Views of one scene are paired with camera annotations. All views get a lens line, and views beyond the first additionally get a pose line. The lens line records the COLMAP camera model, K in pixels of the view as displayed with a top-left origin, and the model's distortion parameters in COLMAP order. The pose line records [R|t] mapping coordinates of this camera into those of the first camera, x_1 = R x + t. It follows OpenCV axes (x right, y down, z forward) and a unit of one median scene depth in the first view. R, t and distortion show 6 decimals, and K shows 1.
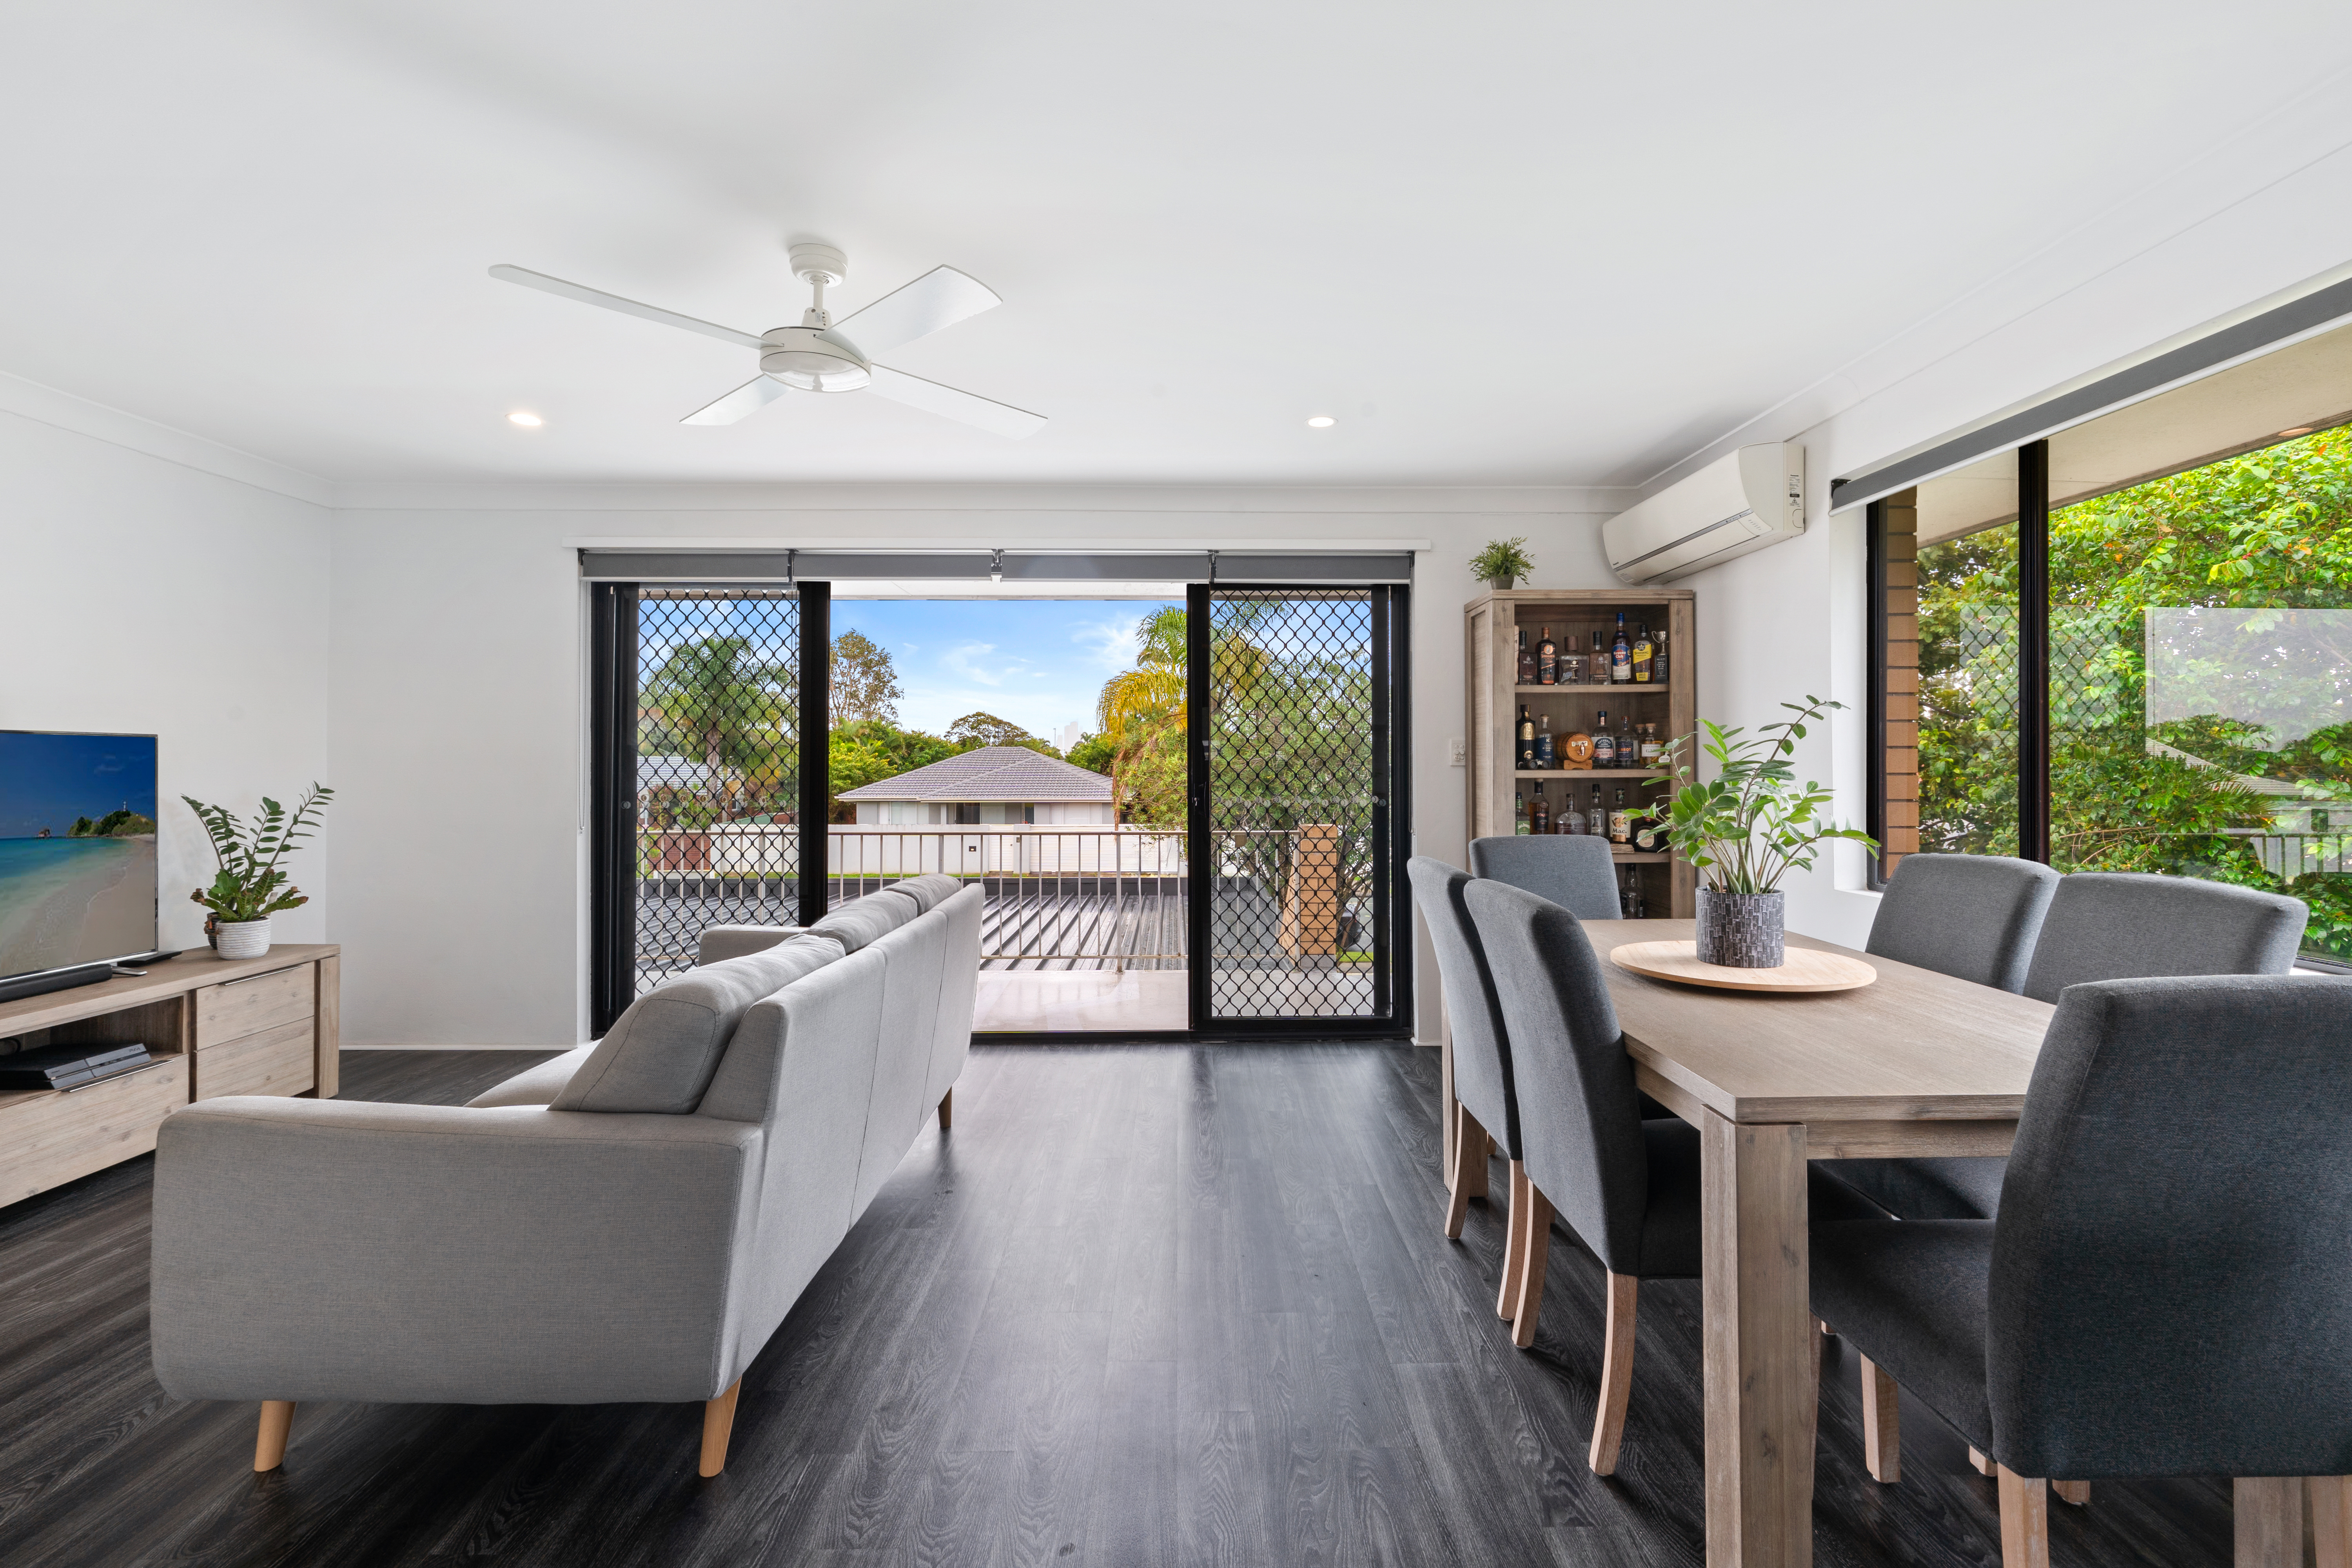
lens RADIAL K [[1031.8, 0, 1194.1], [0, 1031.8, 771.8], [0, 0, 1]] dist [0.000121, -0.001118]
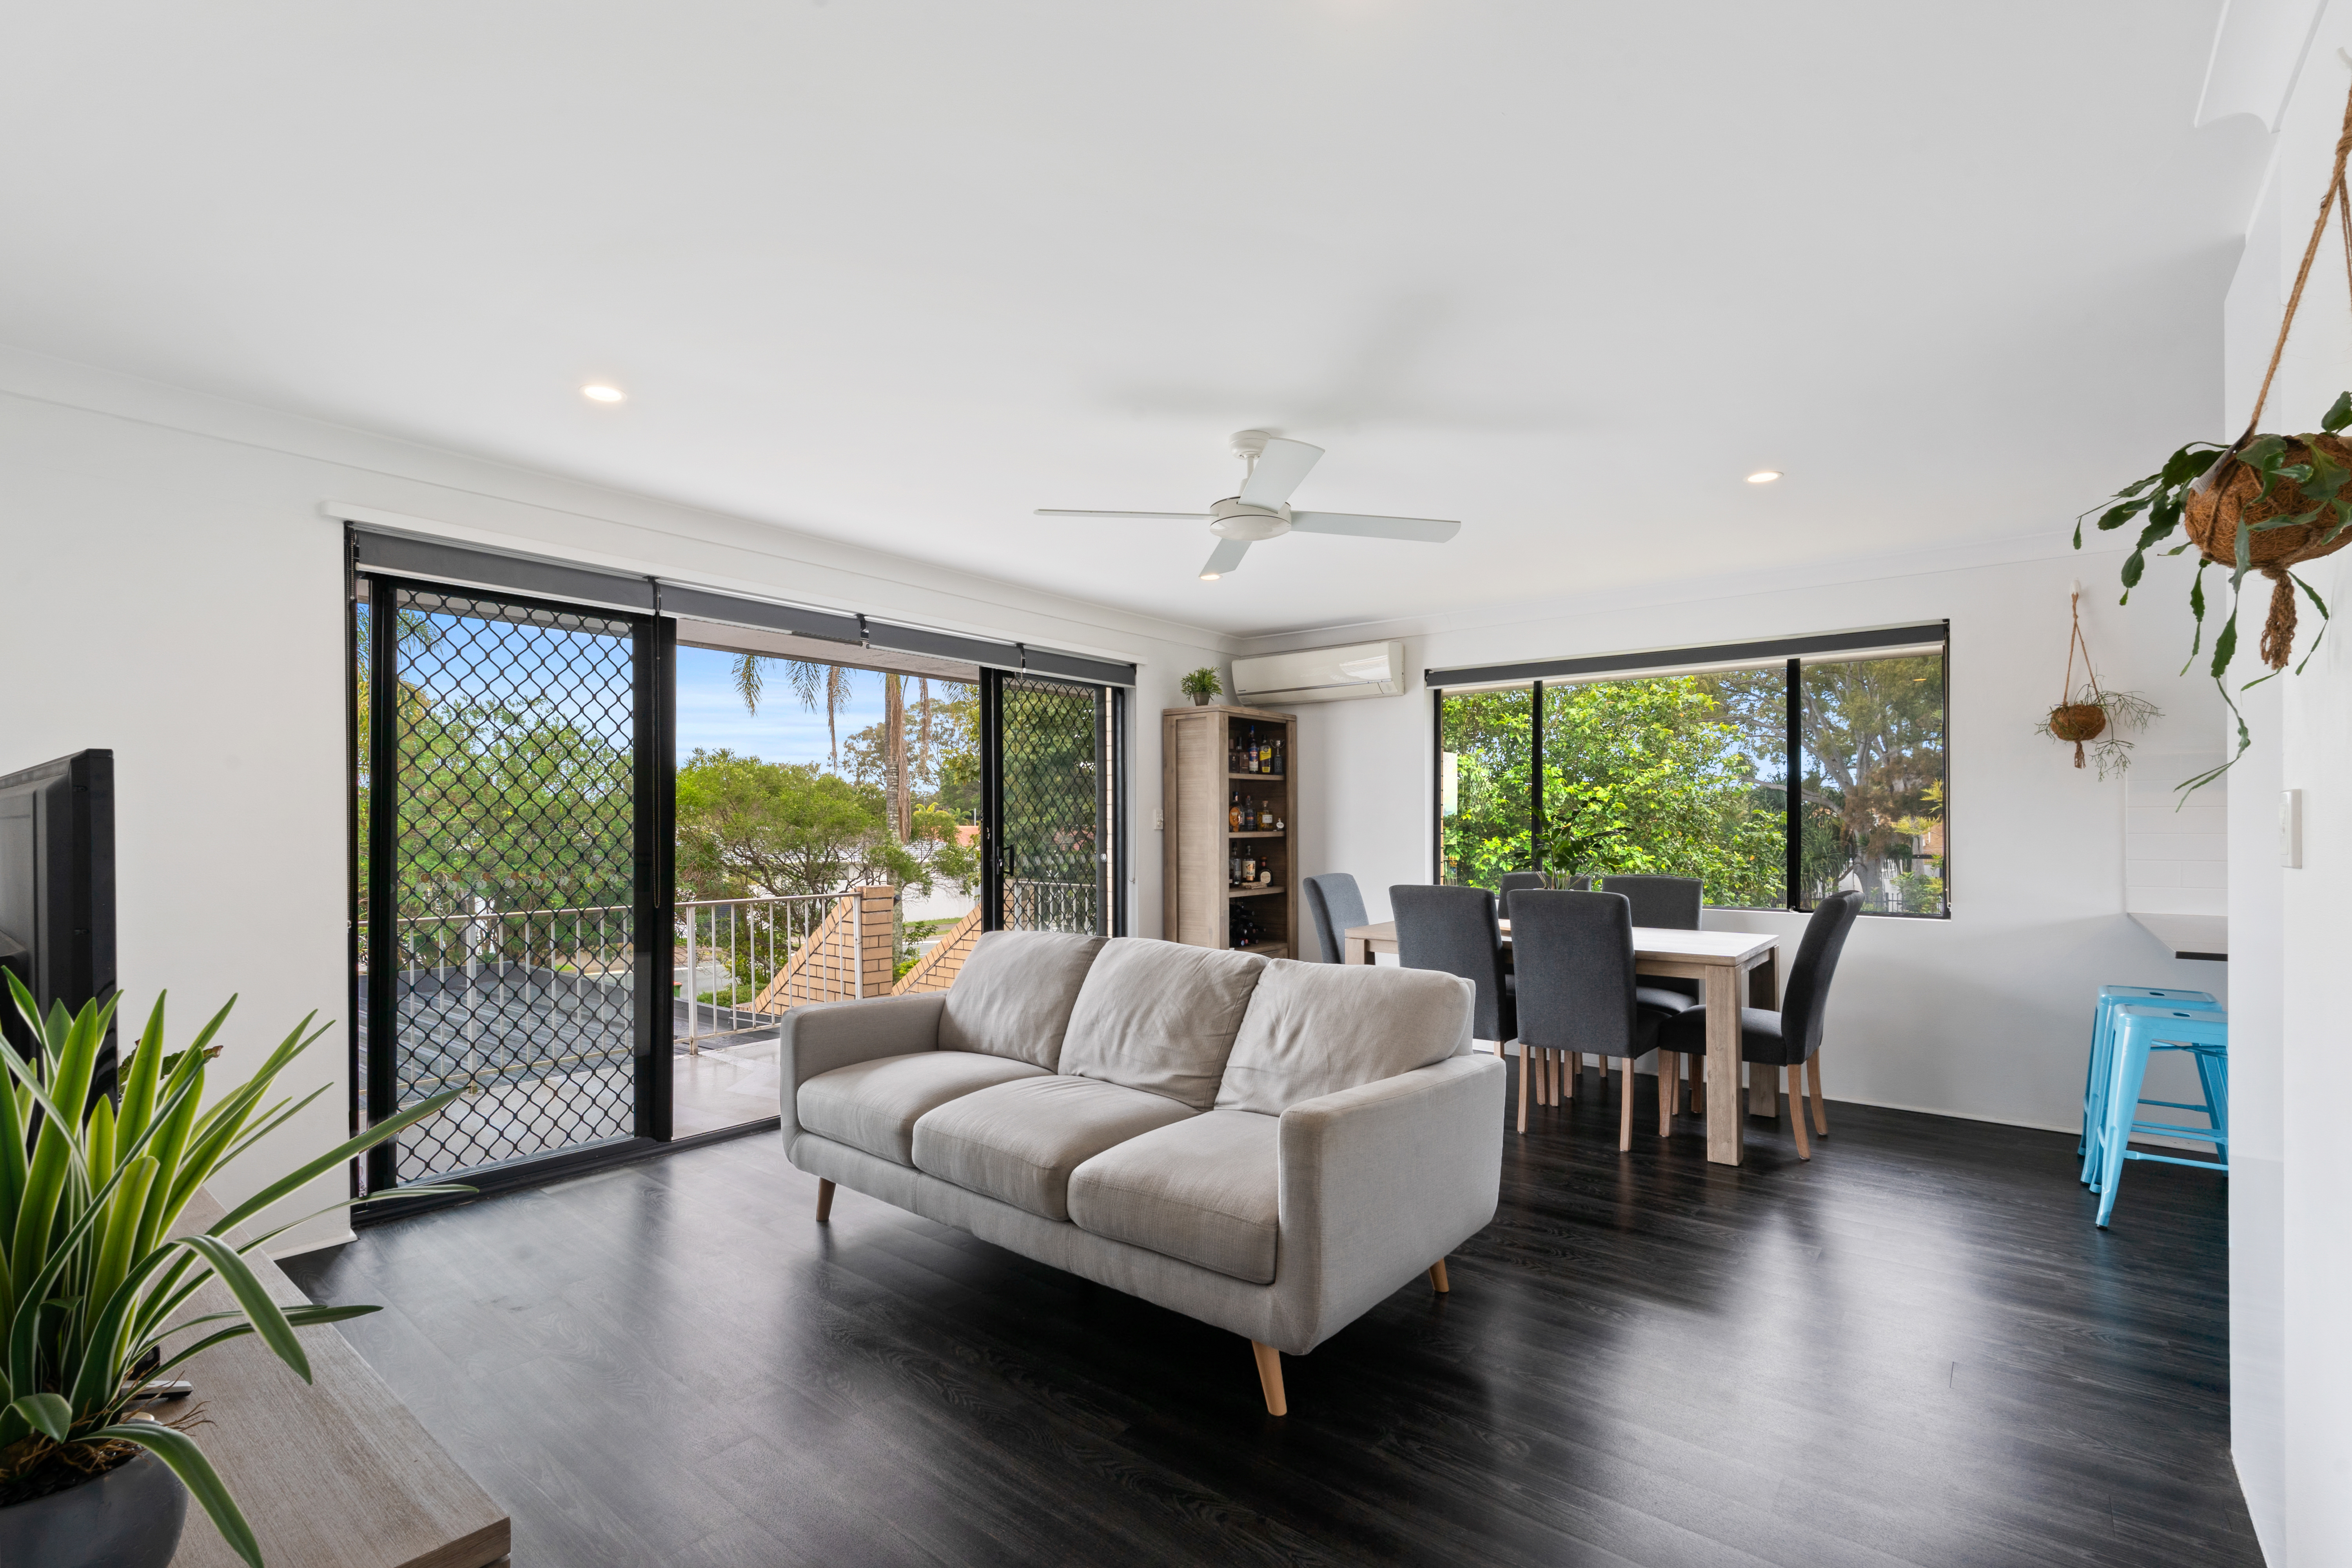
lens RADIAL K [[1031.8, 0, 1170.9], [0, 1031.8, 837.5], [0, 0, 1]] dist [0.000121, -0.001118]
pose [[0.615983, -0.019849, 0.787509, -0.785668], [0.012756, 0.999803, 0.015223, -0.017728], [-0.787656, 0.000668, 0.616115, 0.180410]]
